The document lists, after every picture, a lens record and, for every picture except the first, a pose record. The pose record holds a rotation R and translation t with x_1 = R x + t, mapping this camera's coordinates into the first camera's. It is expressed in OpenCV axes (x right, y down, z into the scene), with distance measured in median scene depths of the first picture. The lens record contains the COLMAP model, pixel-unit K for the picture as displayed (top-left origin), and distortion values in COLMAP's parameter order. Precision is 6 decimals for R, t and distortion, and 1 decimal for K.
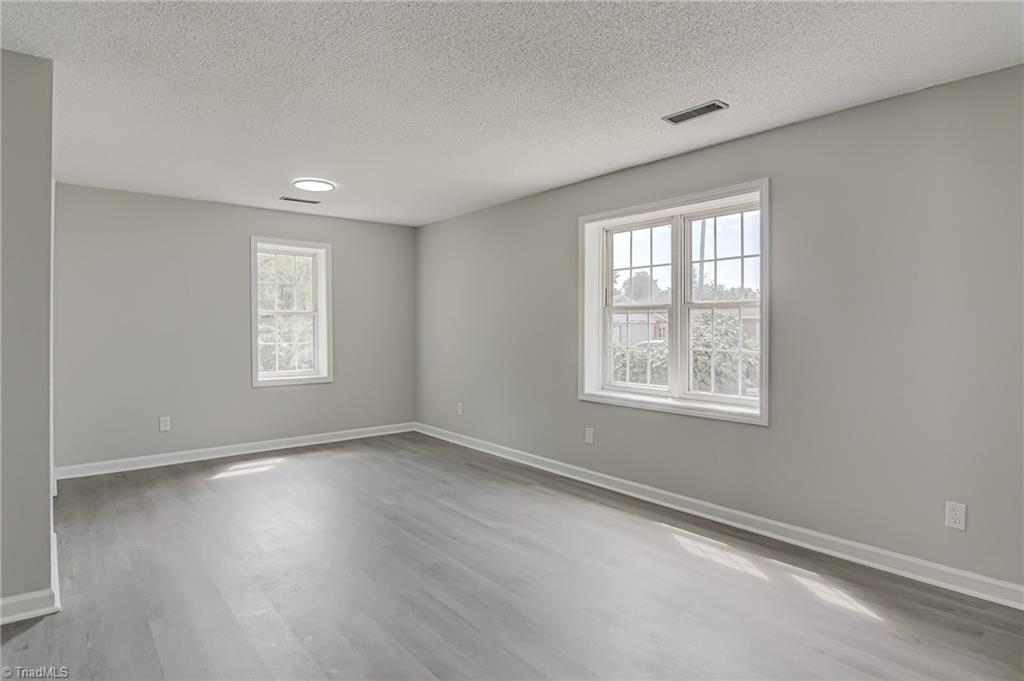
lens RADIAL K [[557.9, 0, 537.8], [0, 557.9, 310.2], [0, 0, 1]] dist [-0.000857, -0.000707]
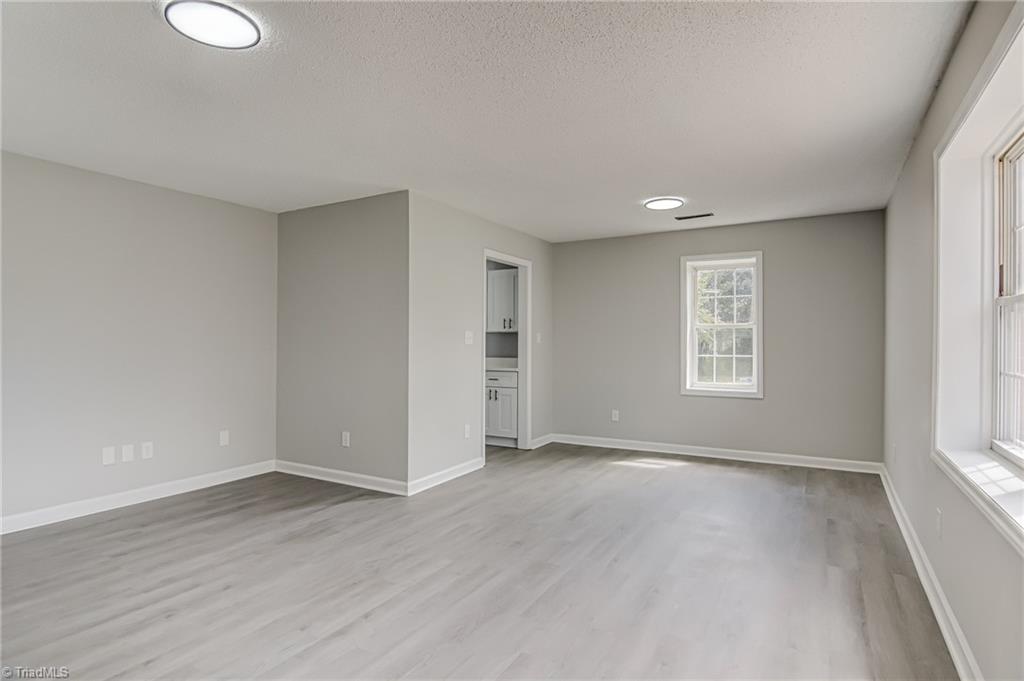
lens RADIAL K [[542.4, 0, 487.3], [0, 542.4, 343.6], [0, 0, 1]] dist [-0.002905, -0.001289]
pose [[0.314748, 0.000562, -0.949175, 0.554781], [0.028666, 0.999538, 0.010097, 0.022312], [0.948742, -0.030387, 0.314586, 0.438105]]
